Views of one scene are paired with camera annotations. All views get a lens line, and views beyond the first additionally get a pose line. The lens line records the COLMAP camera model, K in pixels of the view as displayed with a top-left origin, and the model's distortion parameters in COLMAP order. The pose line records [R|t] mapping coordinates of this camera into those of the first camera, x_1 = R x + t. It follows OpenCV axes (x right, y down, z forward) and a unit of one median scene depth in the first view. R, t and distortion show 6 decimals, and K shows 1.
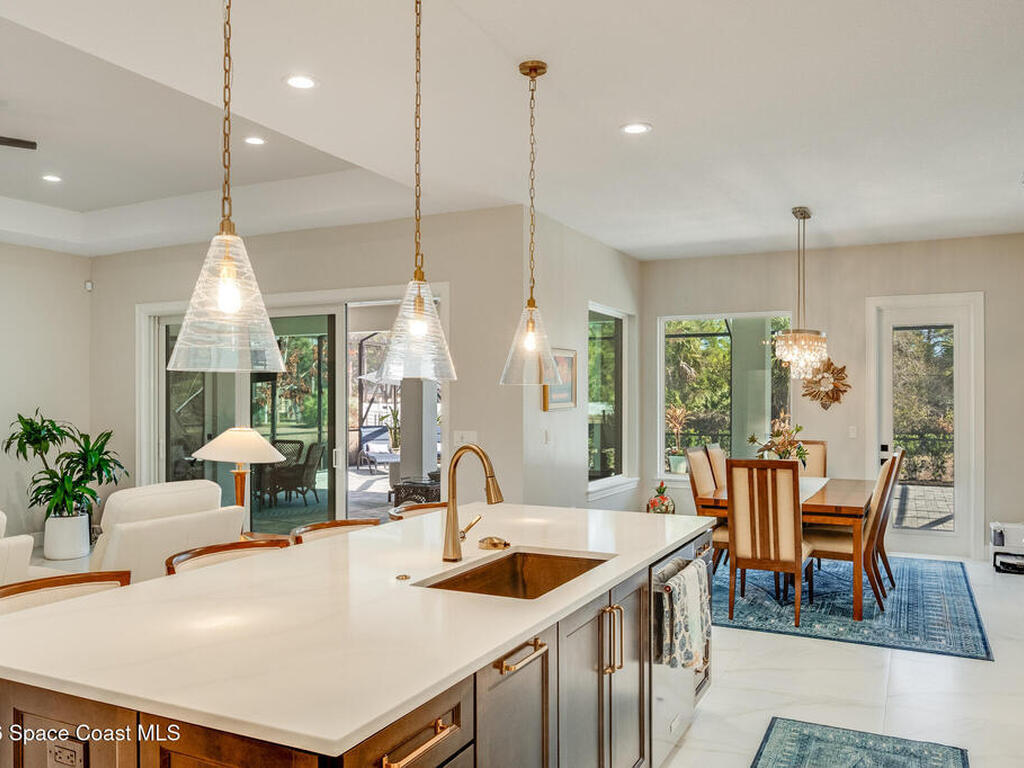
lens RADIAL K [[802.4, 0, 516.2], [0, 802.4, 391.5], [0, 0, 1]] dist [-0.013631, -0.000034]
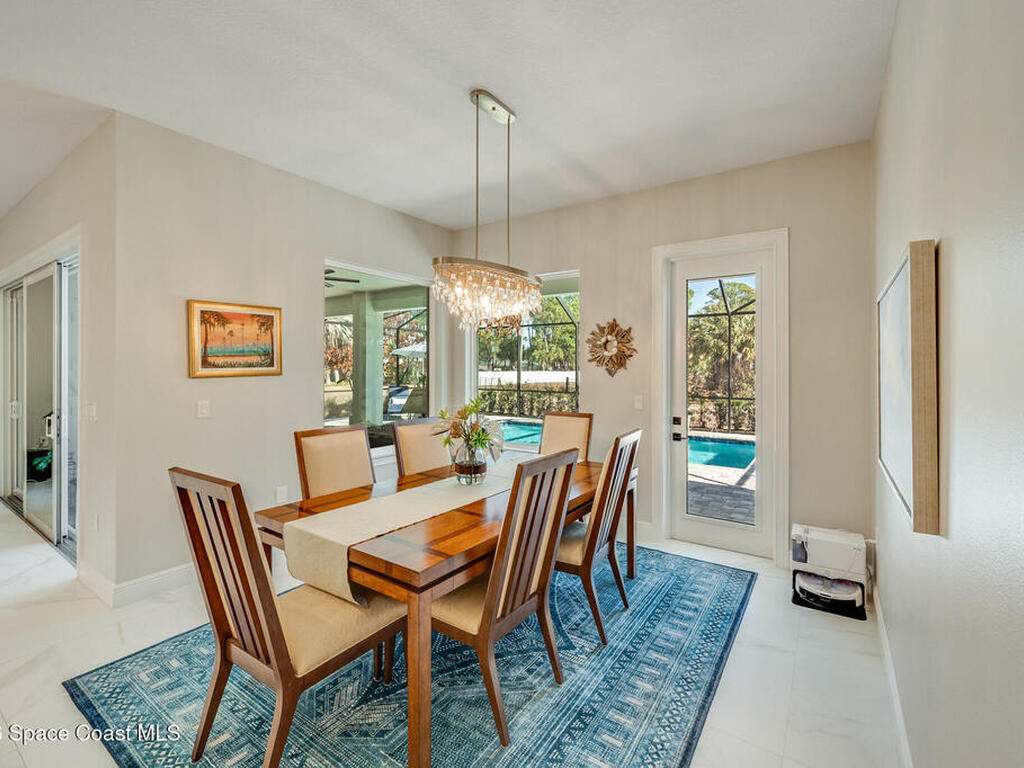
lens RADIAL K [[463.3, 0, 518.6], [0, 463.3, 367.3], [0, 0, 1]] dist [0.002135, 0.000102]
pose [[0.992706, 0.004593, -0.120472, 0.349952], [-0.004040, 0.999980, 0.004836, 0.010291], [0.120492, -0.004314, 0.992705, 0.477710]]
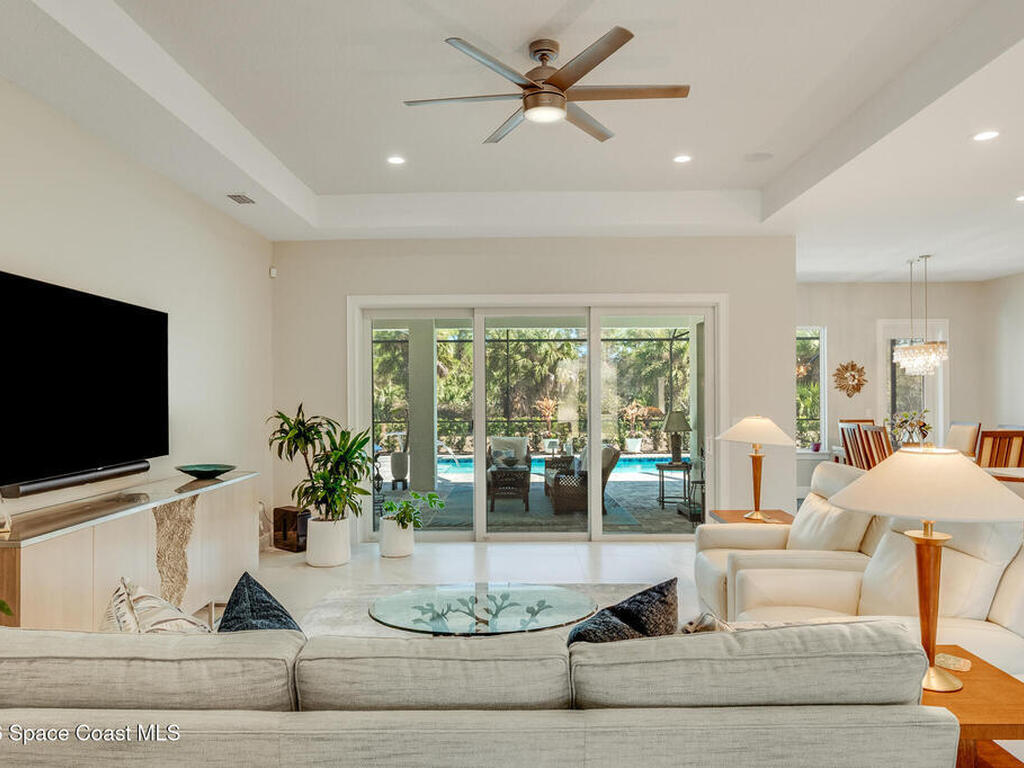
lens RADIAL K [[683.6, 0, 511.2], [0, 683.6, 389.4], [0, 0, 1]] dist [0.010434, -0.003145]
pose [[0.894243, -0.004570, 0.447559, -0.700333], [0.004206, 0.999990, 0.001807, 0.003598], [-0.447563, 0.000266, 0.894252, 0.187371]]
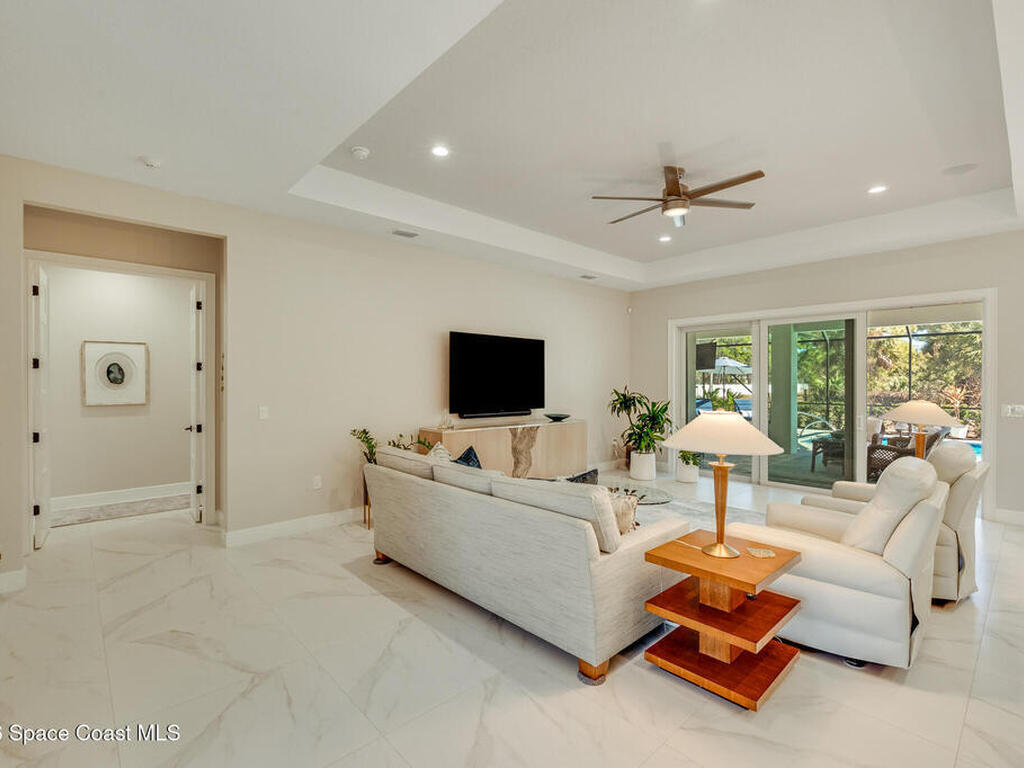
lens RADIAL K [[476.4, 0, 519.8], [0, 476.4, 381.2], [0, 0, 1]] dist [-0.010745, 0.000133]
pose [[0.941418, 0.000378, -0.337241, -0.456489], [0.001459, 0.999985, 0.005194, 0.006336], [0.337238, -0.005381, 0.941404, 0.026297]]
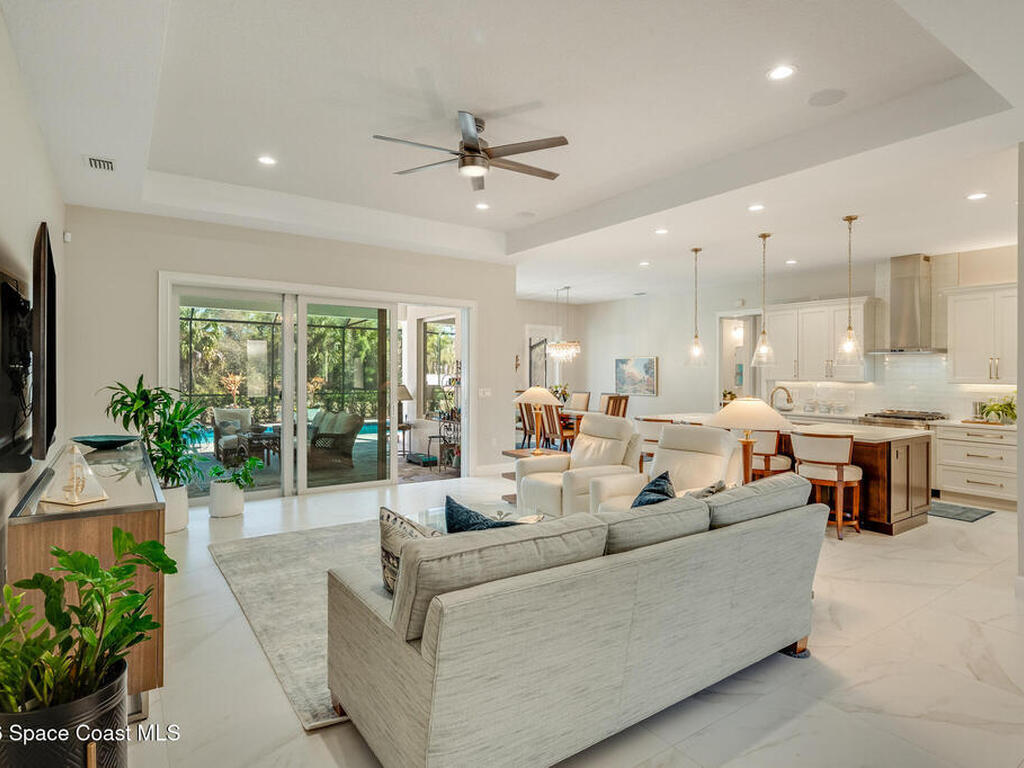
lens RADIAL K [[565.7, 0, 509.1], [0, 565.7, 369.5], [0, 0, 1]] dist [0.008849, -0.001547]
pose [[0.471334, 0.007251, 0.881925, -0.930801], [-0.014805, 0.999890, -0.000309, 0.007258], [-0.881831, -0.012912, 0.471390, 0.306054]]
